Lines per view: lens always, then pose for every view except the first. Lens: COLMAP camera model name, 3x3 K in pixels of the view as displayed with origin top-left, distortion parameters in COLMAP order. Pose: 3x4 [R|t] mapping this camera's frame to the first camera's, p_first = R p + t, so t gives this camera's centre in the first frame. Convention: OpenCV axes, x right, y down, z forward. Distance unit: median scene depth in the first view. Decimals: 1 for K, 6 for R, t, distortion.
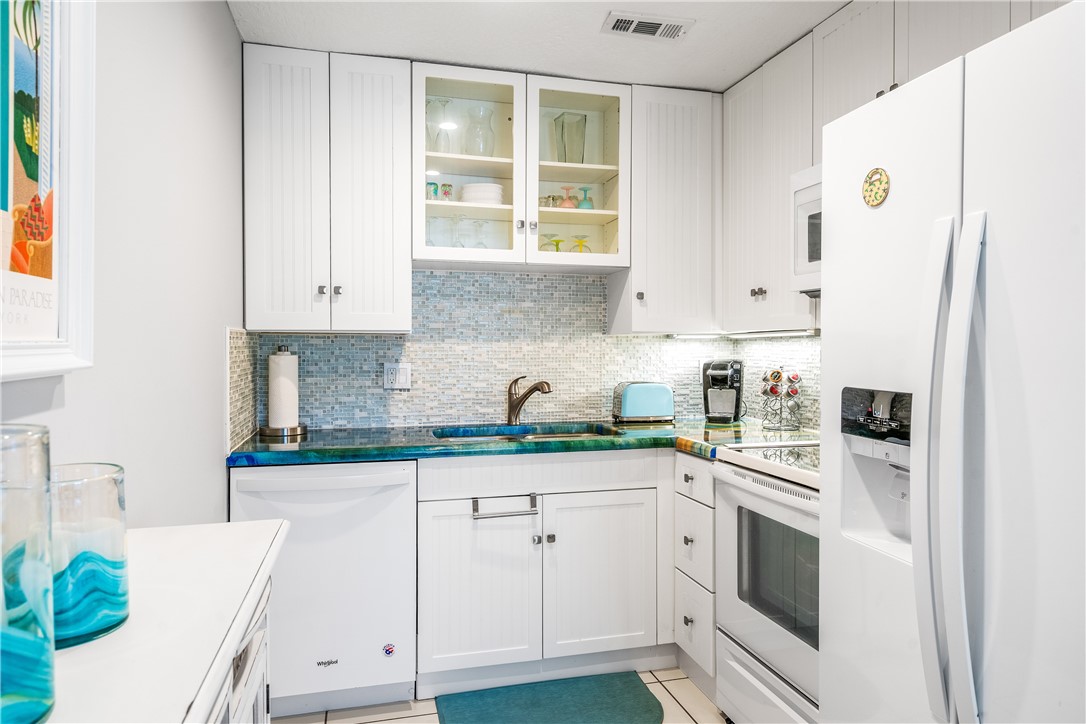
lens RADIAL K [[658.1, 0, 541.8], [0, 658.1, 374.5], [0, 0, 1]] dist [0.001487, 0.001431]
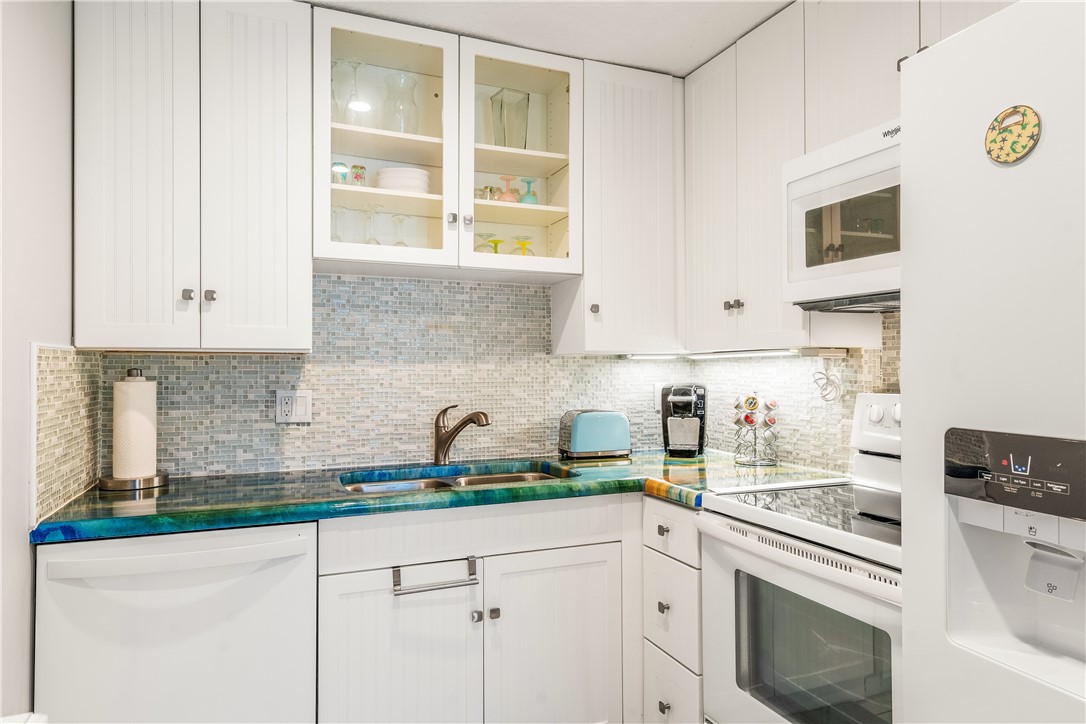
lens RADIAL K [[658.1, 0, 541.8], [0, 658.1, 374.5], [0, 0, 1]] dist [0.001487, 0.001431]
pose [[0.991365, -0.003208, 0.131091, -0.028417], [0.007513, 0.999448, -0.032361, -0.008732], [-0.130915, 0.033066, 0.990842, 0.180819]]
